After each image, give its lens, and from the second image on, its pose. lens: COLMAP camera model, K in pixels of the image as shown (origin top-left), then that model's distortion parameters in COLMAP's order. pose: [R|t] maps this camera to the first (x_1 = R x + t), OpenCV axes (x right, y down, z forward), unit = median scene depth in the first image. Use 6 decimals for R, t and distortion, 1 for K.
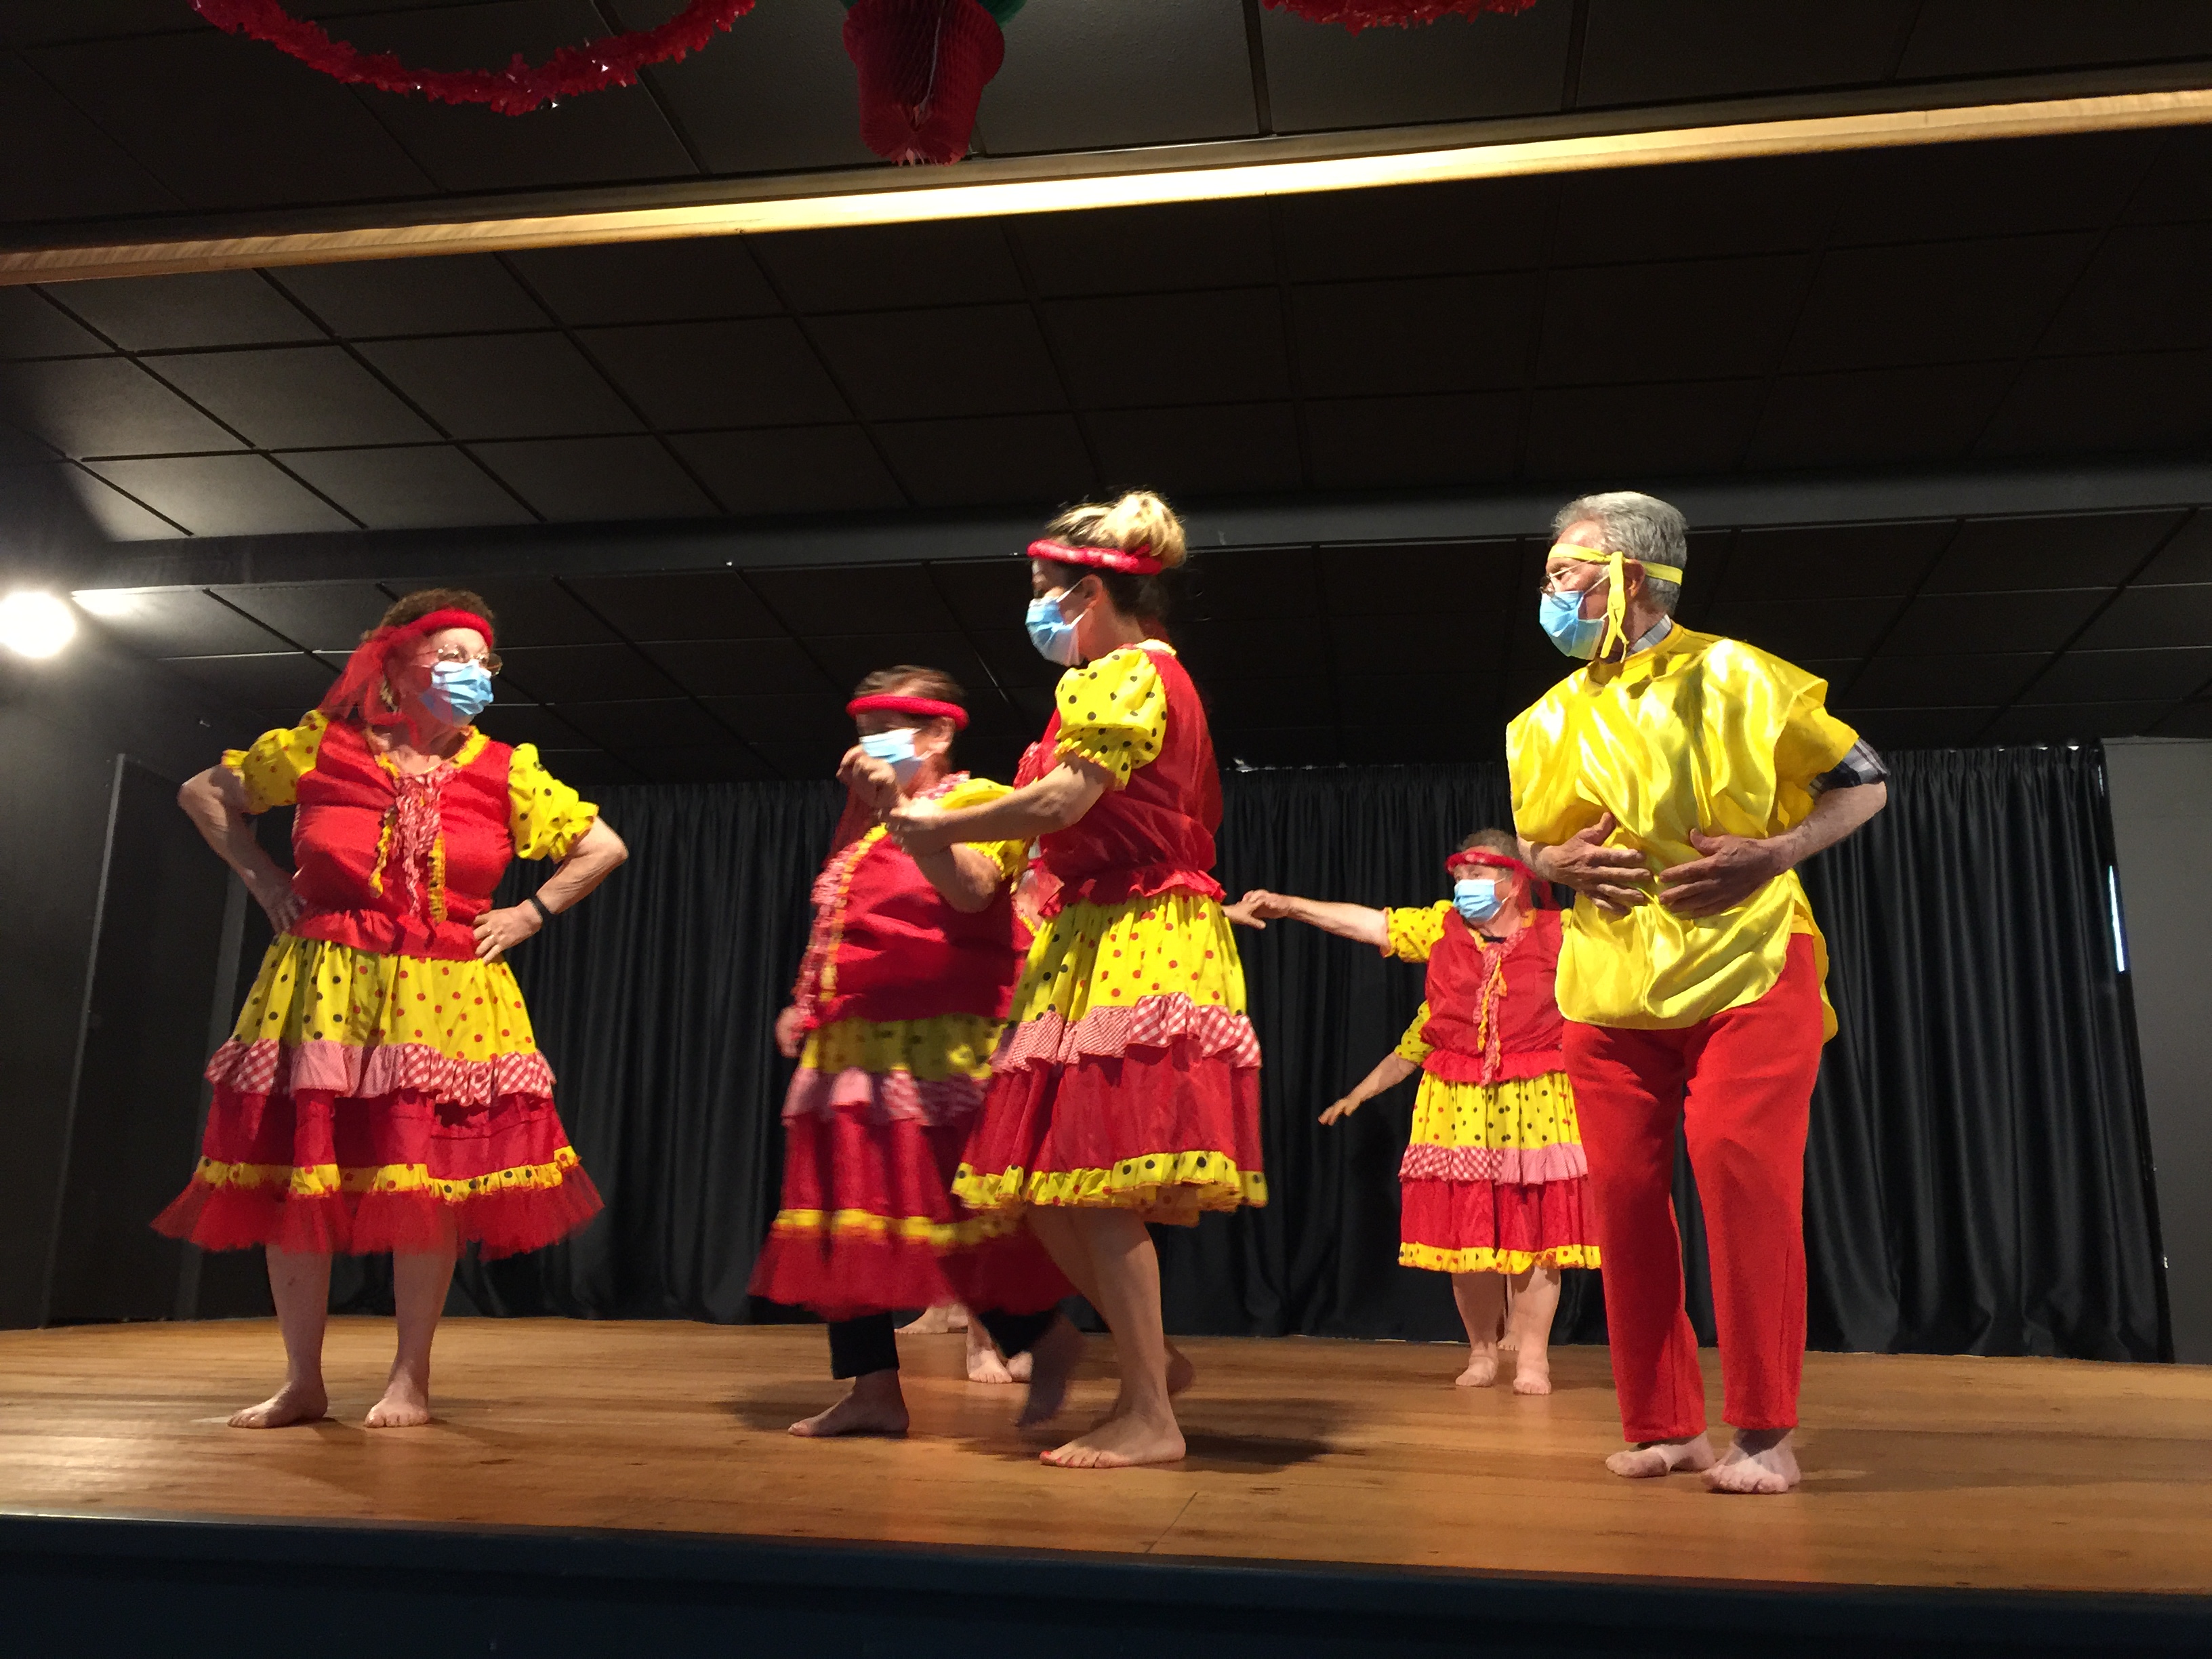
lens RADIAL K [[1899.1, 0, 1111.1], [0, 1899.1, 838.8], [0, 0, 1]] dist [0.072262, -0.088699]
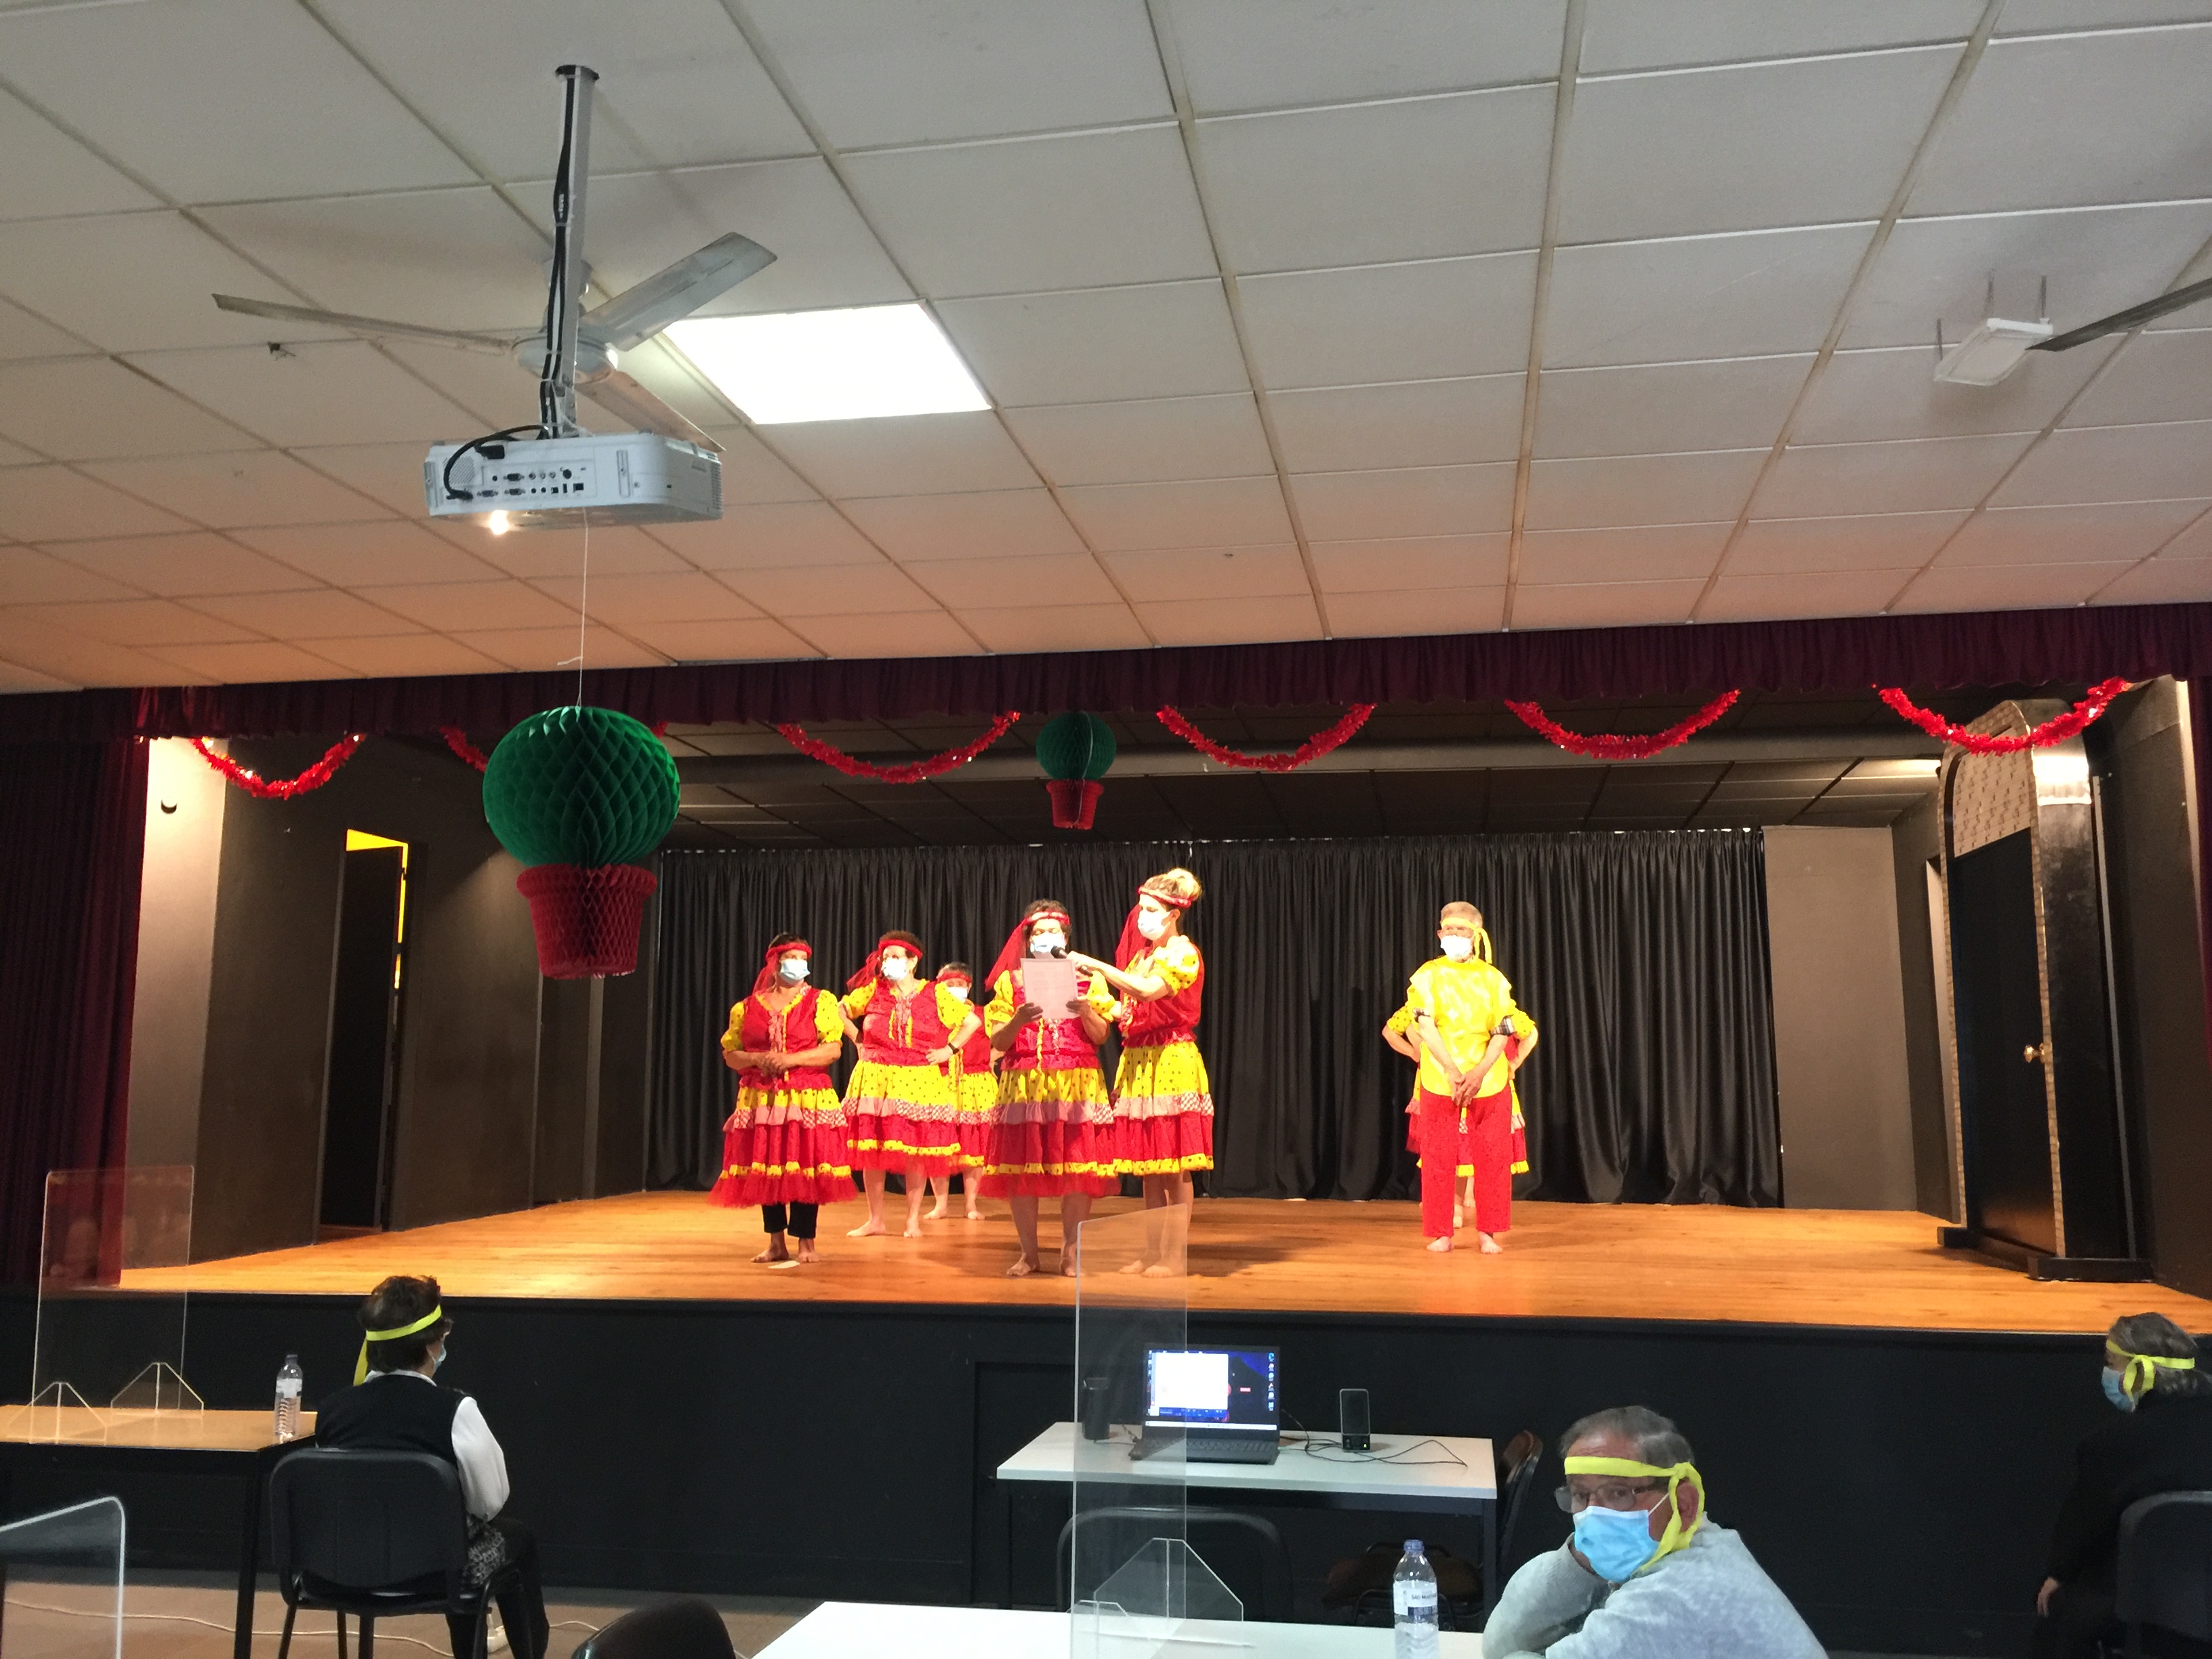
lens RADIAL K [[1899.1, 0, 1108.1], [0, 1899.1, 850.7], [0, 0, 1]] dist [0.072262, -0.088699]
pose [[0.999364, -0.021099, -0.028746, 0.019126], [0.023835, 0.994860, 0.098415, -0.232955], [0.026522, -0.099037, 0.994730, -0.694695]]
